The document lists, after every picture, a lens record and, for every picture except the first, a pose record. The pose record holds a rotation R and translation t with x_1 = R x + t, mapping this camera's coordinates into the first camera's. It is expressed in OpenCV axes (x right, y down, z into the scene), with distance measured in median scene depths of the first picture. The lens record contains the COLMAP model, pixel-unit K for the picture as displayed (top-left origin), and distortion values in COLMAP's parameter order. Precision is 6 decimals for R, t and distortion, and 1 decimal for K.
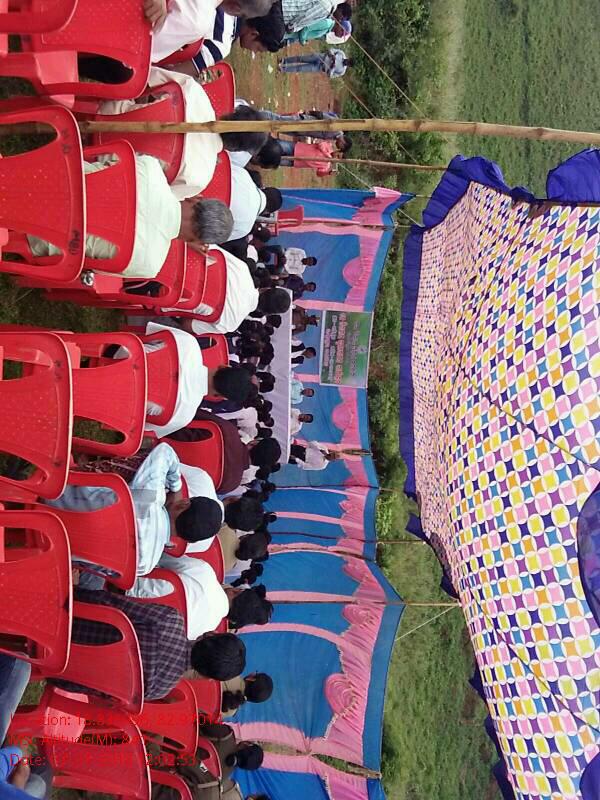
lens RADIAL K [[675.3, 0, 319.8], [0, 675.3, 385.2], [0, 0, 1]] dist [0.065882, -0.095684]
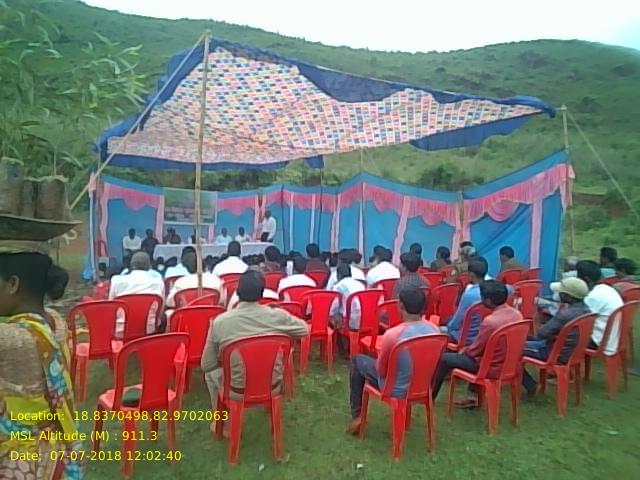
lens RADIAL K [[540.3, 0, 319.0], [0, 540.3, 244.4], [0, 0, 1]] dist [0.065882, -0.095684]
pose [[-0.030316, -0.998502, -0.045550, 0.002807], [0.963278, -0.041349, 0.265305, -0.102709], [-0.266791, -0.035834, 0.963088, -0.197134]]
